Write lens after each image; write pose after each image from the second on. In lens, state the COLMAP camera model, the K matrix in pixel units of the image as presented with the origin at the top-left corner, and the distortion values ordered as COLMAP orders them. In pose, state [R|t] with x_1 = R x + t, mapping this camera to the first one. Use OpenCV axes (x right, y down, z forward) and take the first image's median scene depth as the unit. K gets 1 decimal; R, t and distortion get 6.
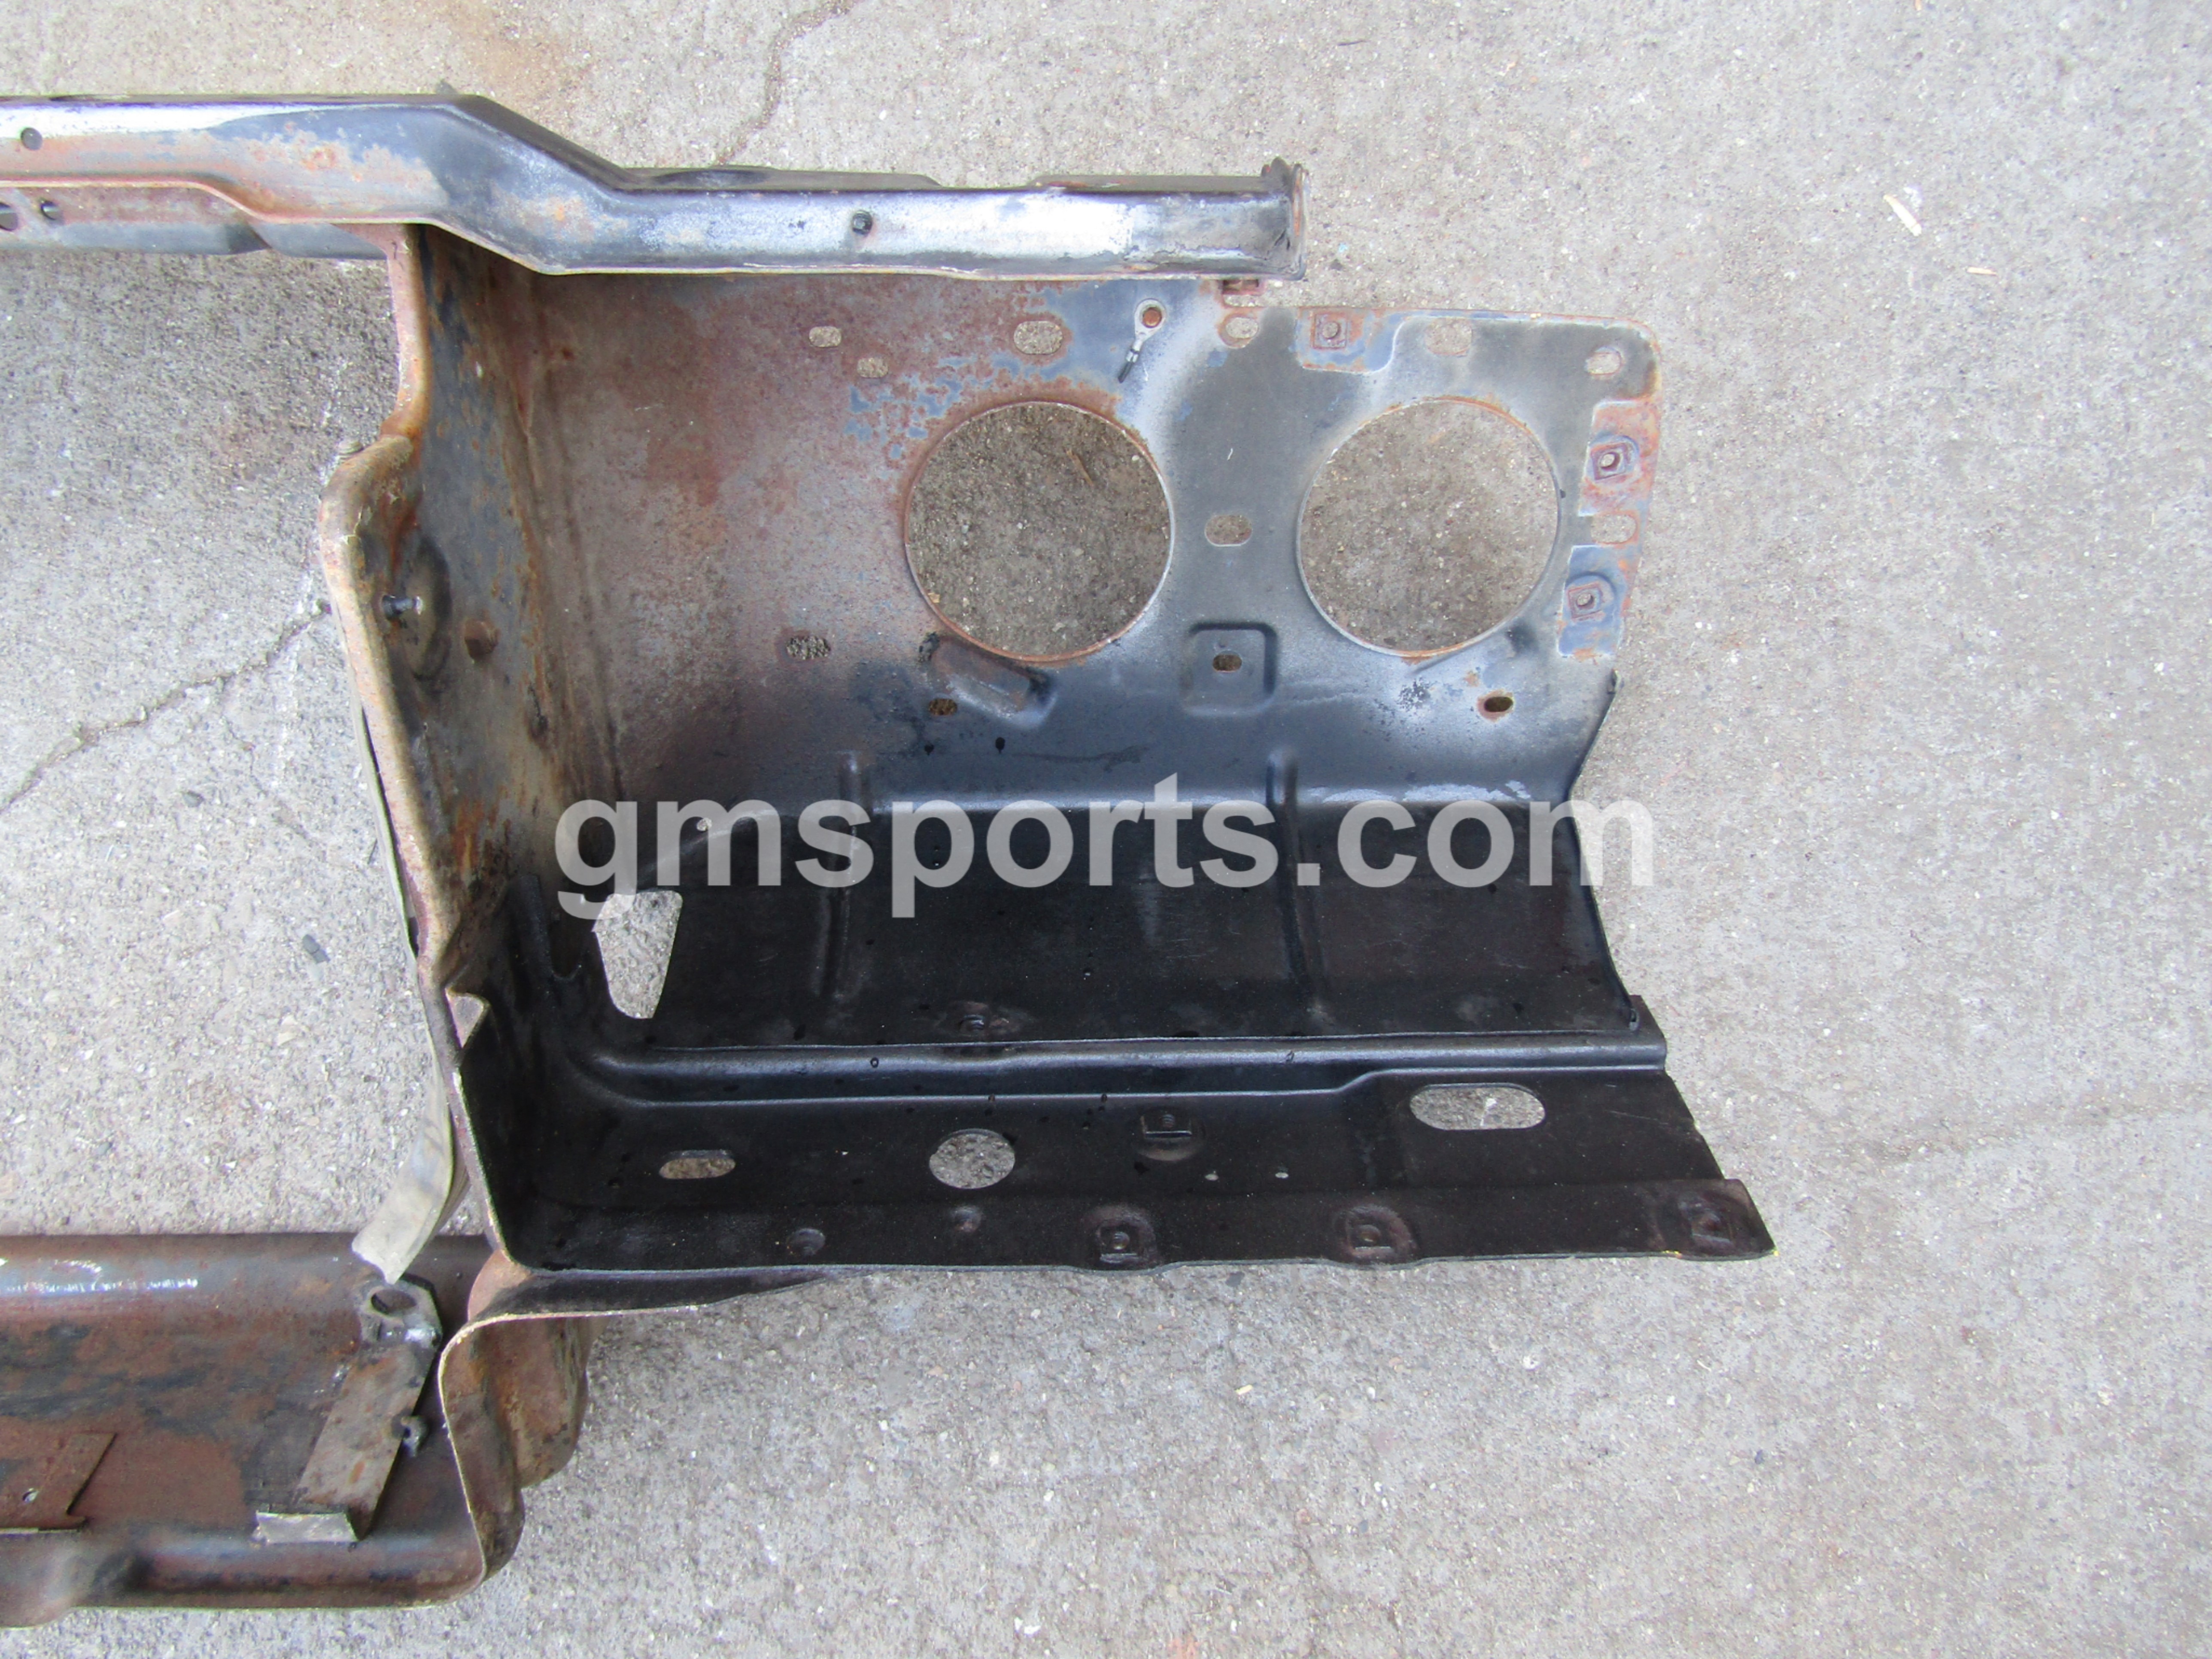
lens RADIAL K [[1587.9, 0, 1111.1], [0, 1587.9, 825.3], [0, 0, 1]] dist [-0.008680, 0.000636]
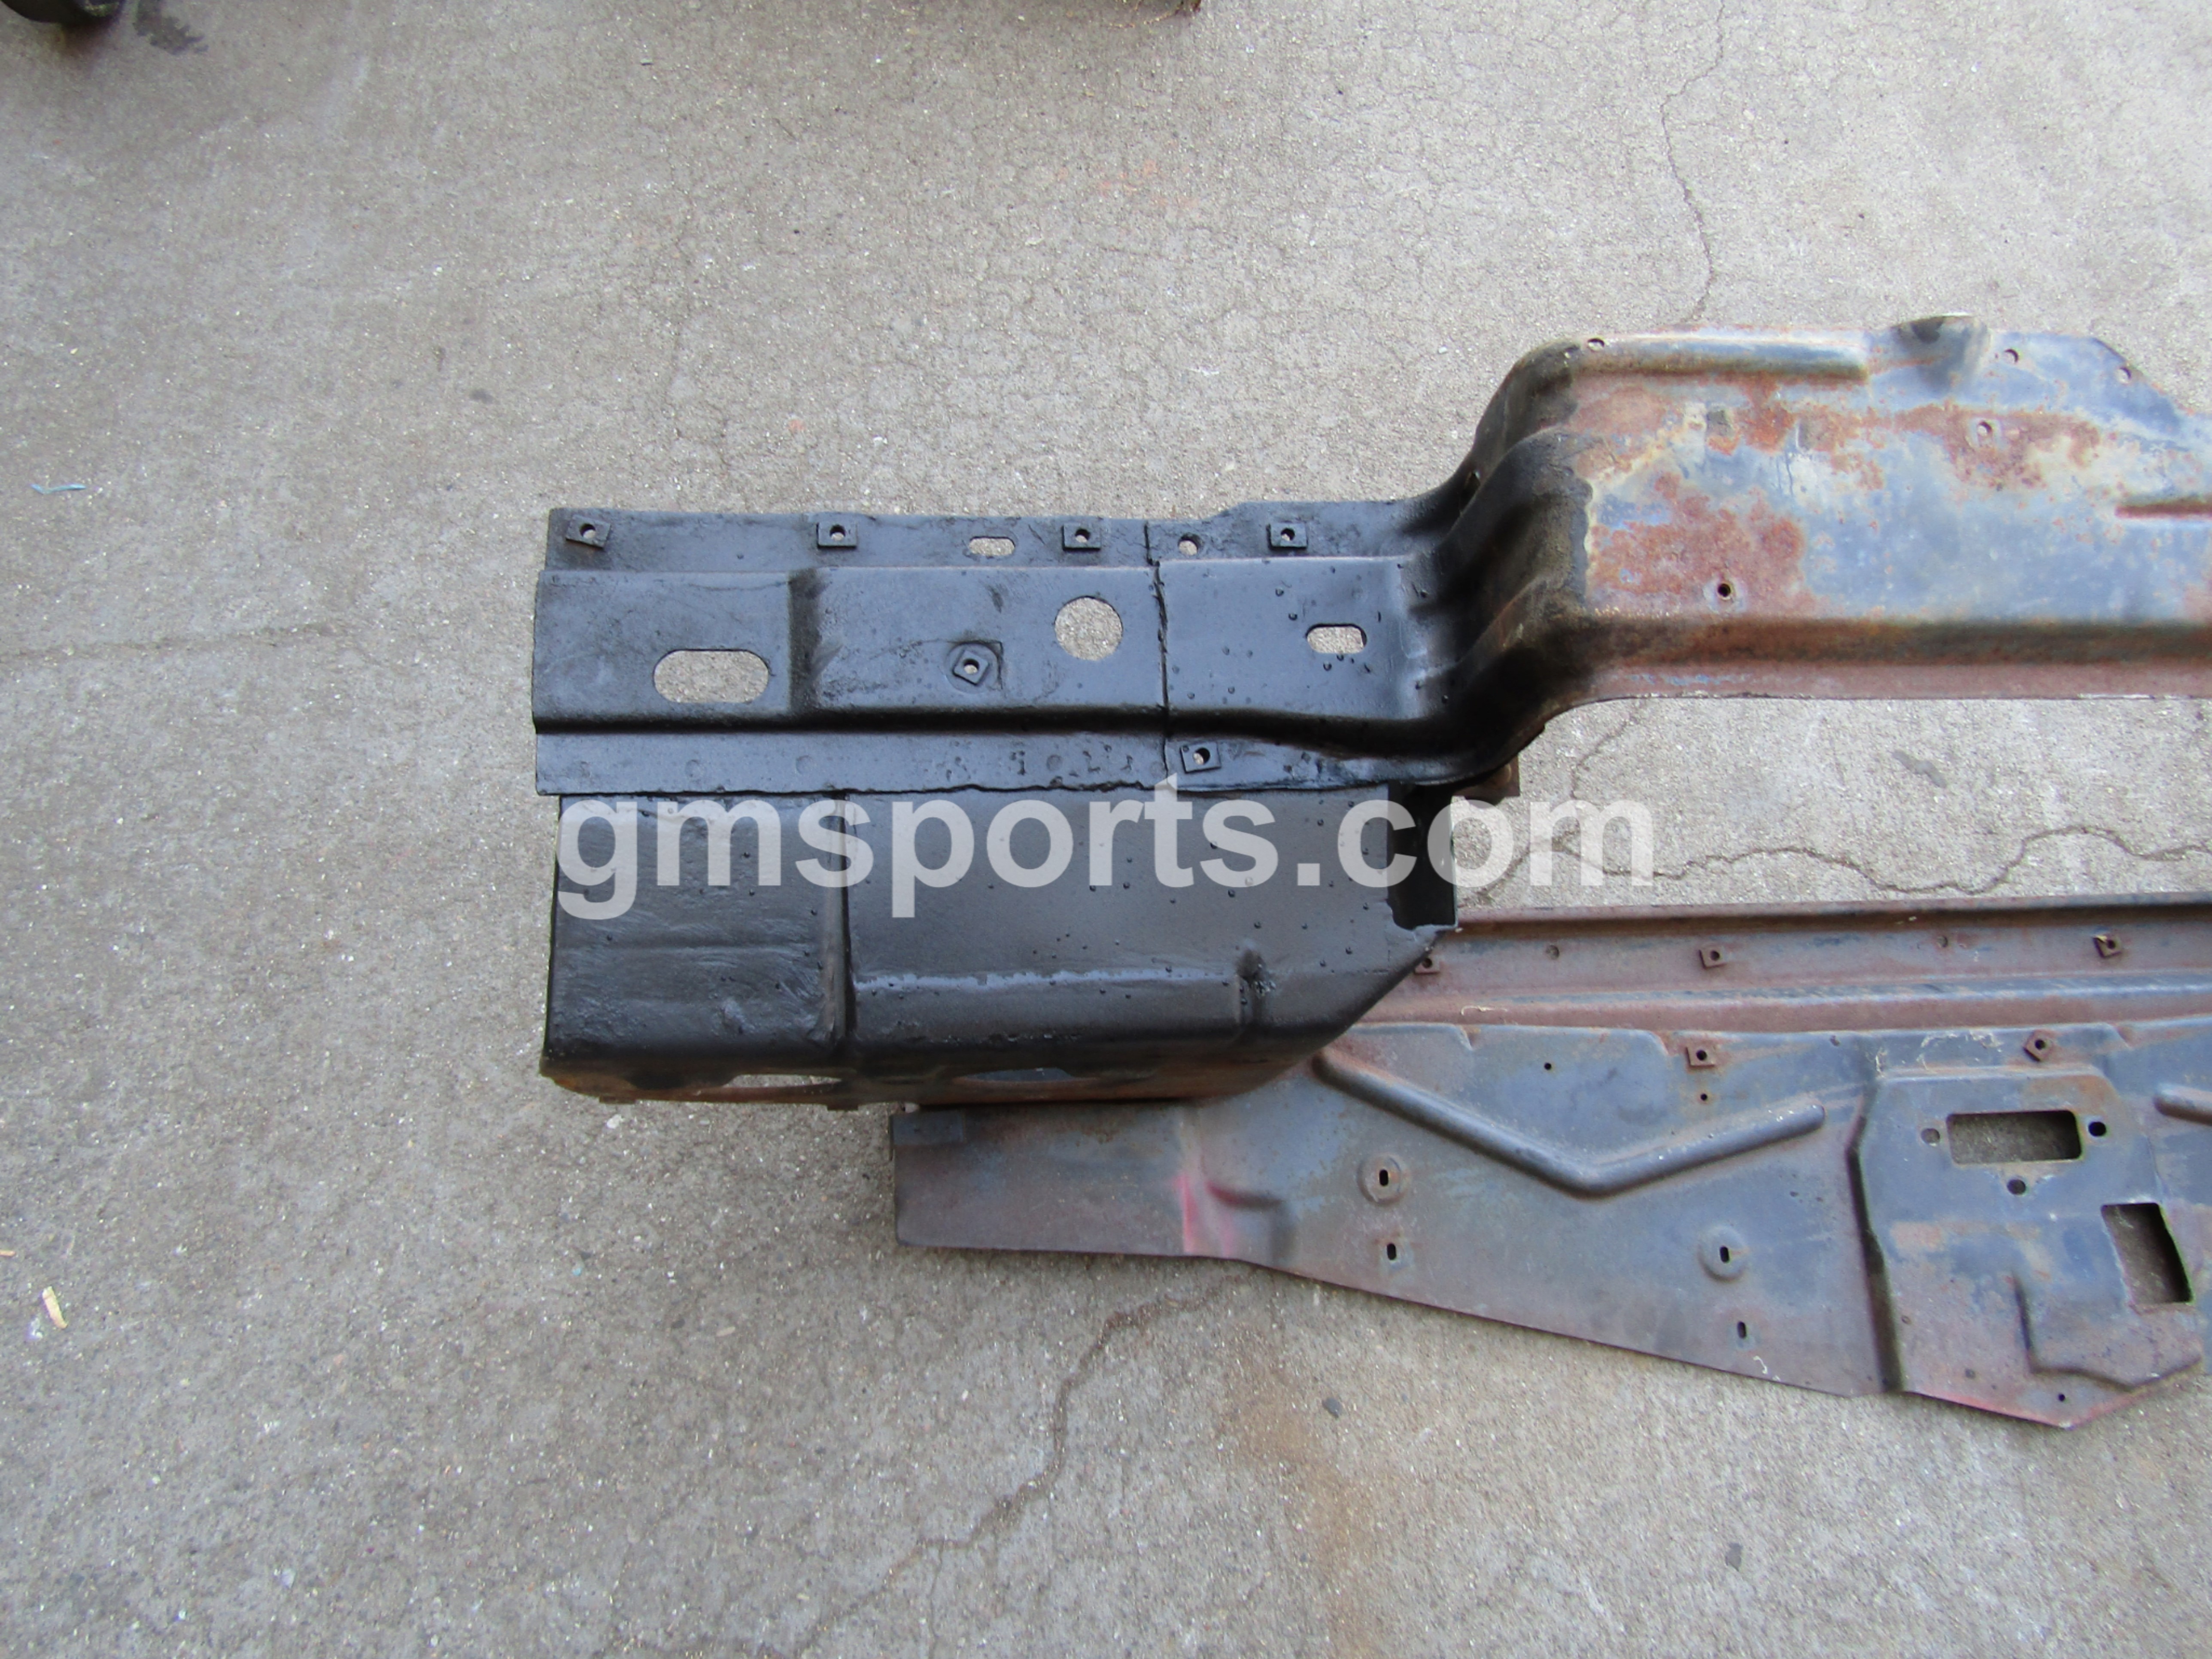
lens RADIAL K [[1587.9, 0, 1095.0], [0, 1587.9, 803.9], [0, 0, 1]] dist [-0.008680, 0.000636]
pose [[-0.992051, -0.041623, -0.118755, -0.093233], [-0.041208, -0.784225, 0.619106, -0.936487], [-0.118900, 0.619079, 0.776276, -0.200563]]
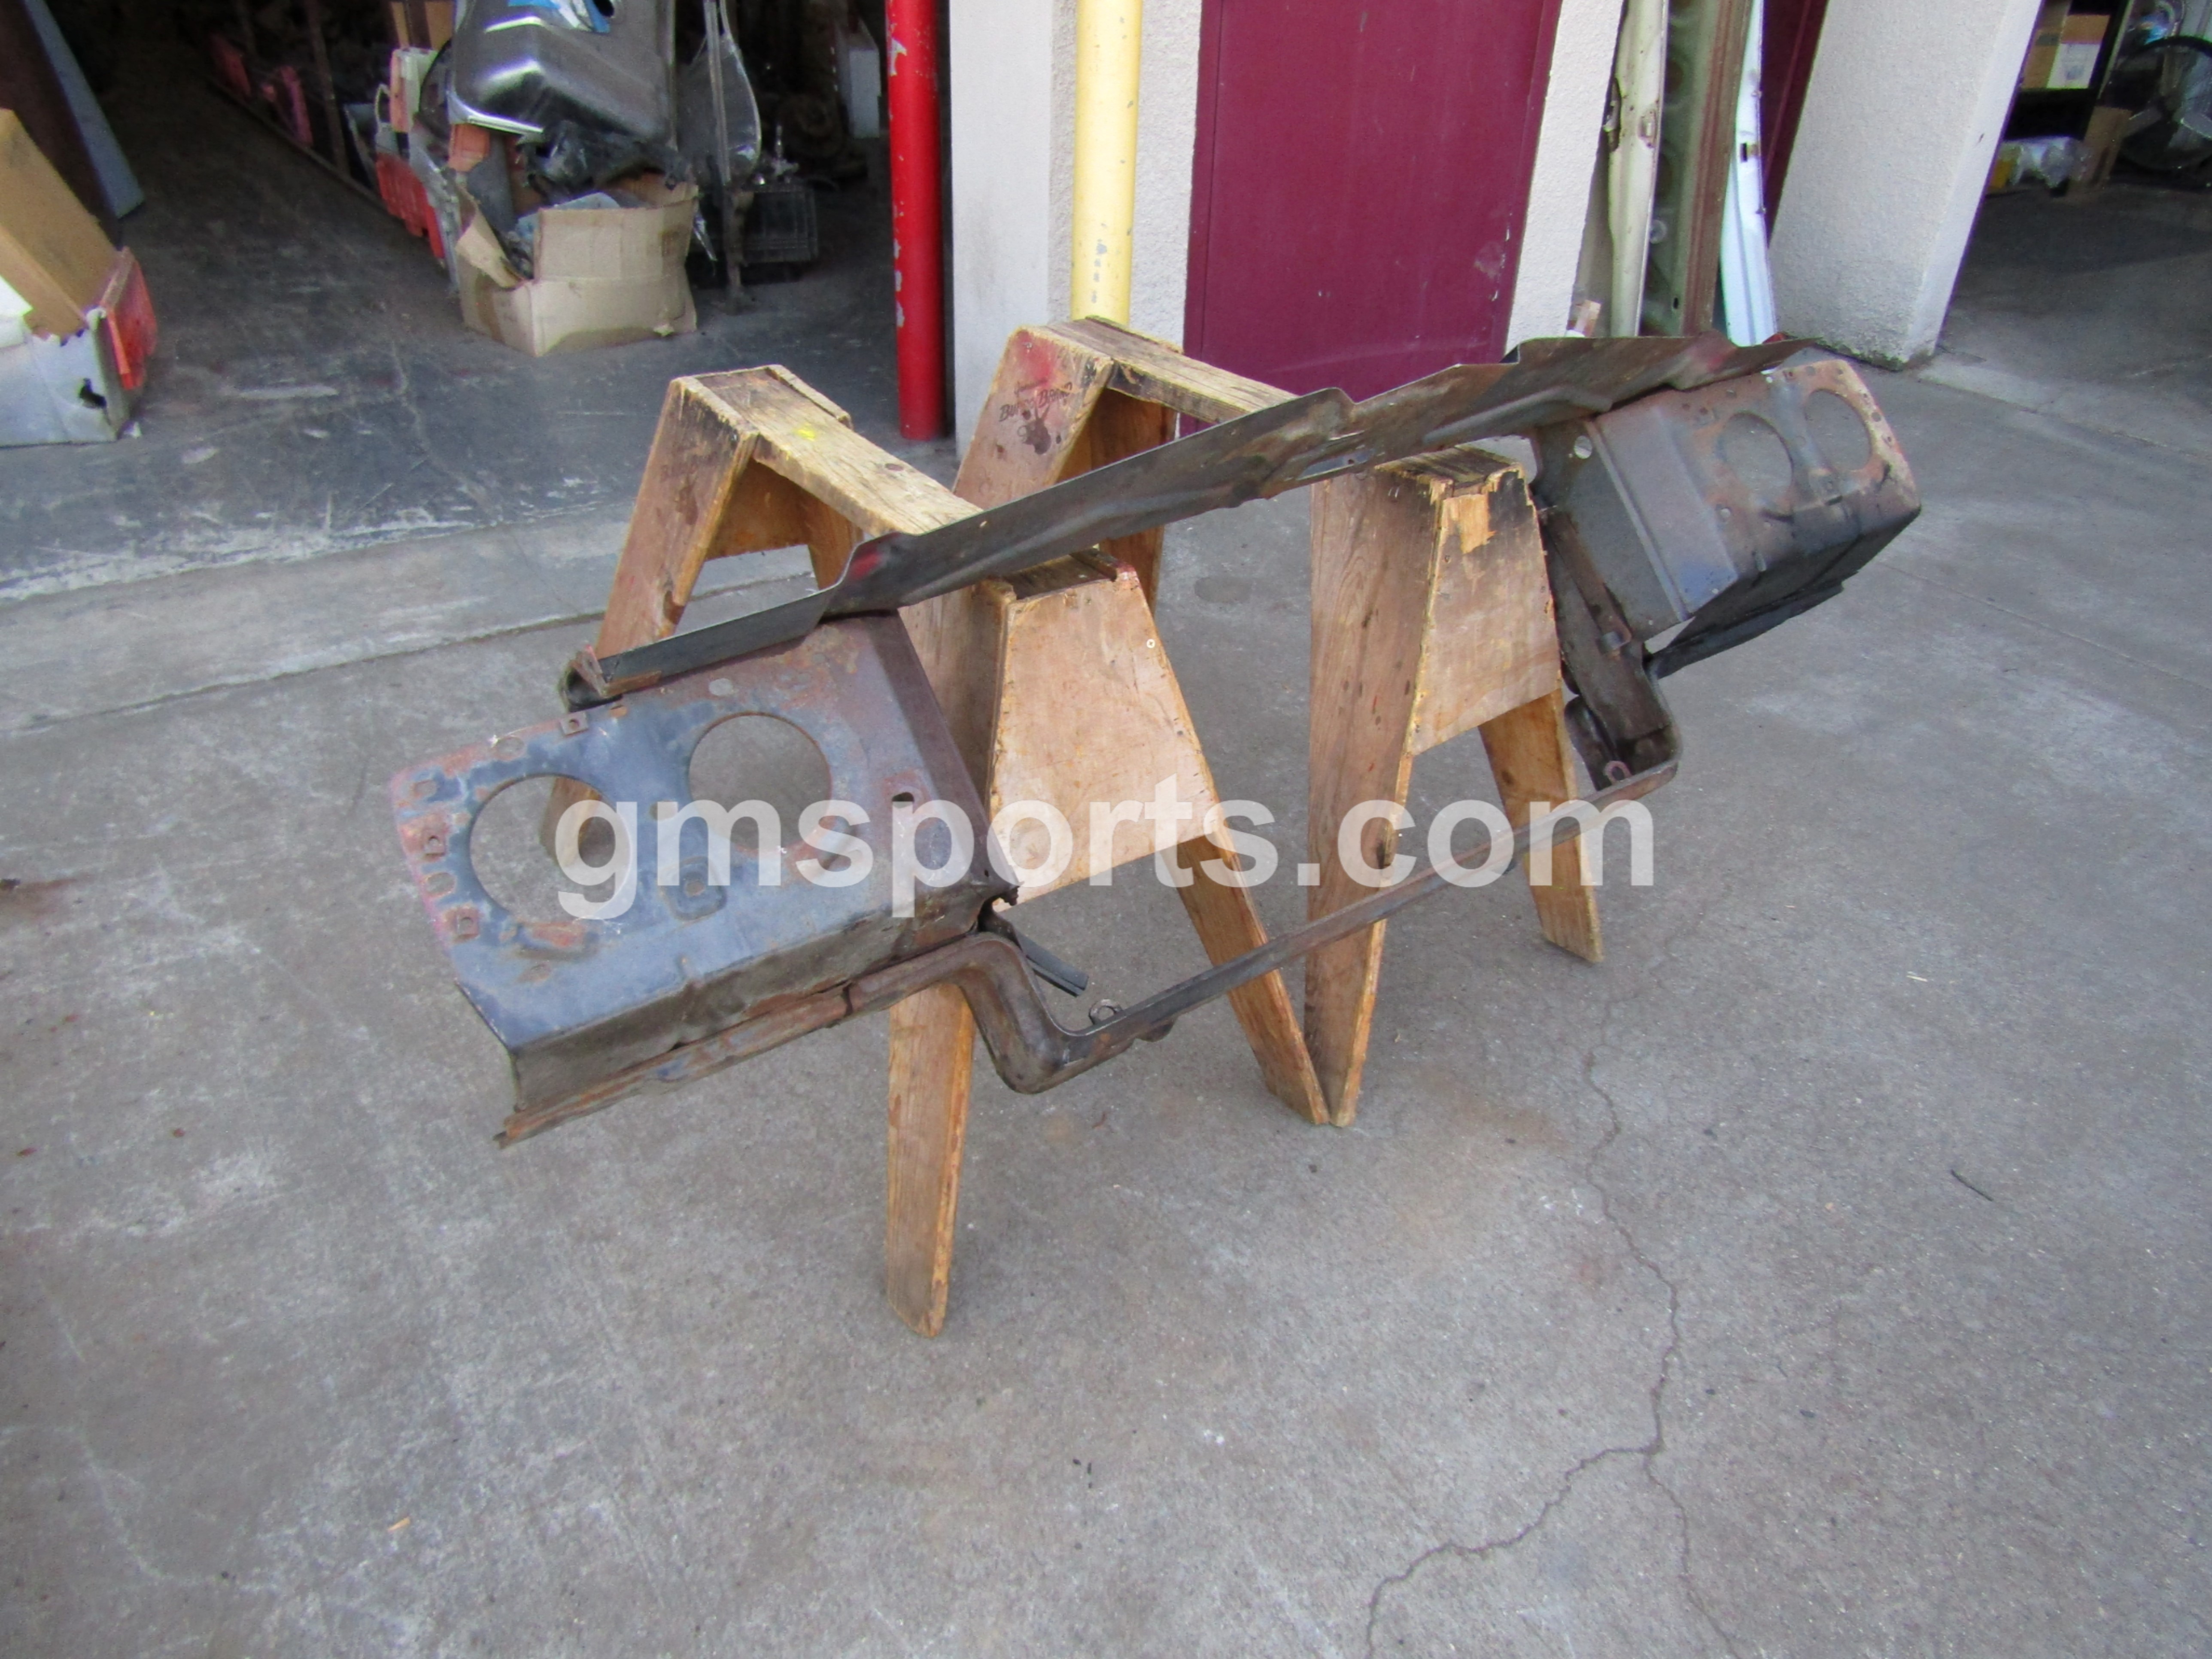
lens RADIAL K [[1587.9, 0, 1119.1], [0, 1587.9, 811.1], [0, 0, 1]] dist [-0.008680, 0.000636]
pose [[0.835026, -0.277104, 0.475337, -2.120295], [0.533877, 0.617000, -0.578175, 0.322976], [-0.133068, 0.736562, 0.663150, -0.952953]]
